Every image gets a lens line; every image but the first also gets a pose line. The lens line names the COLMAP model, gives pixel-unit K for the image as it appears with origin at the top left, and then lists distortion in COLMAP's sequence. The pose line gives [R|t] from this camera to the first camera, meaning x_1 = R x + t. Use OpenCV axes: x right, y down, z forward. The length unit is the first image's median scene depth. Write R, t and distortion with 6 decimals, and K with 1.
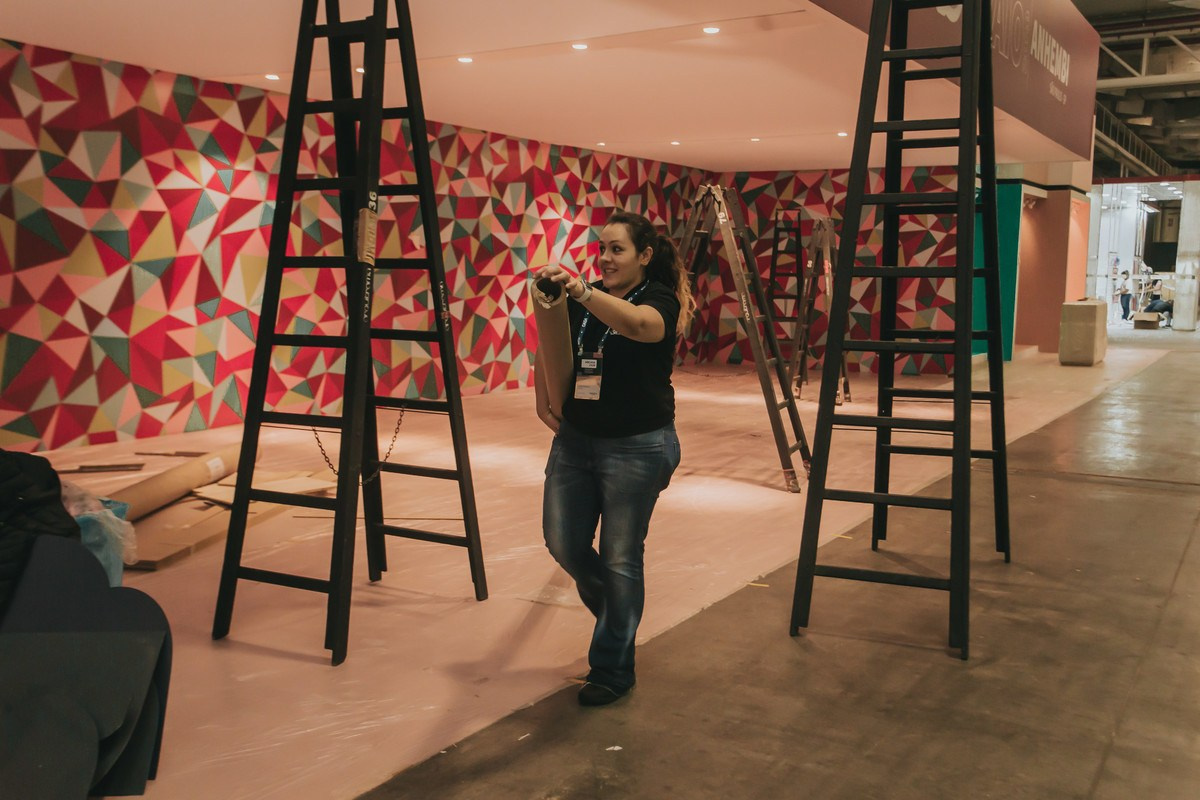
lens RADIAL K [[1132.8, 0, 600.3], [0, 1132.8, 405.3], [0, 0, 1]] dist [0.038643, 0.000000]
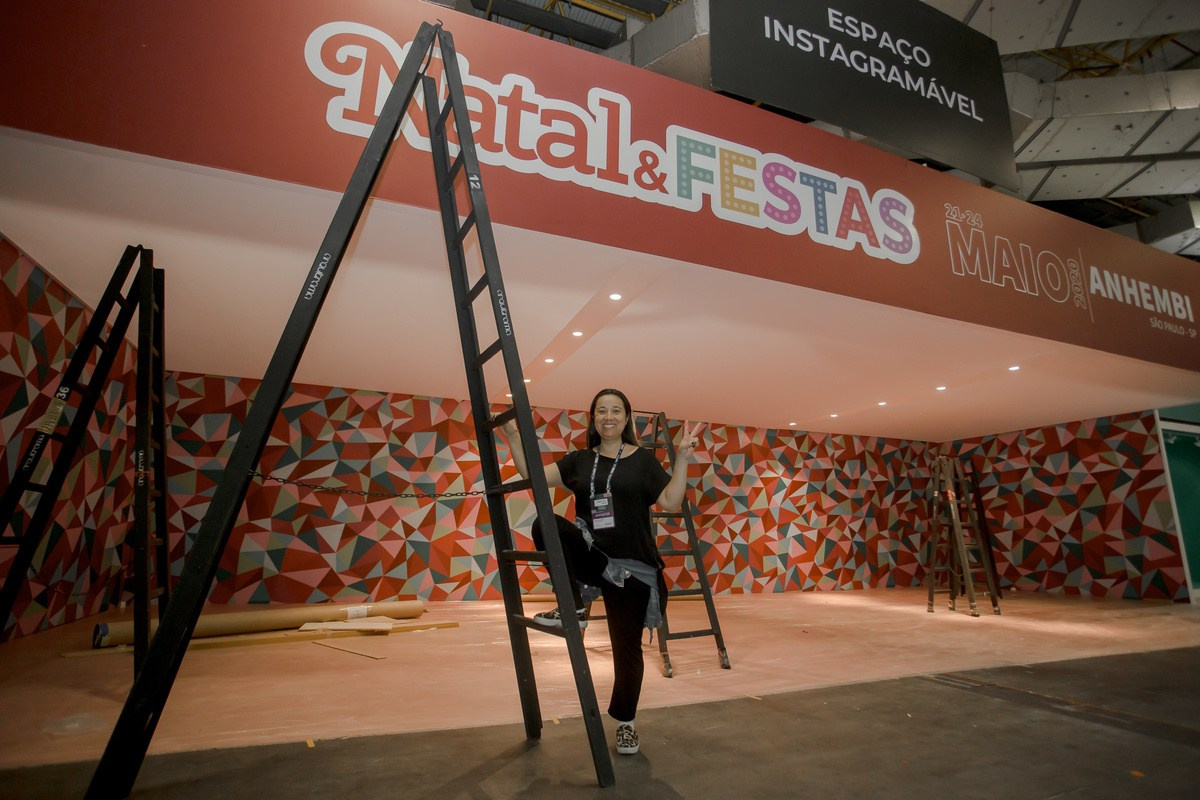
lens RADIAL K [[599.5, 0, 586.0], [0, 599.5, 389.2], [0, 0, 1]] dist [-0.057602, 0.024772]
pose [[0.803446, -0.144406, -0.577600, 0.253197], [-0.070871, 0.940046, -0.333604, 0.007262], [0.591145, 0.308968, 0.745041, 0.255448]]
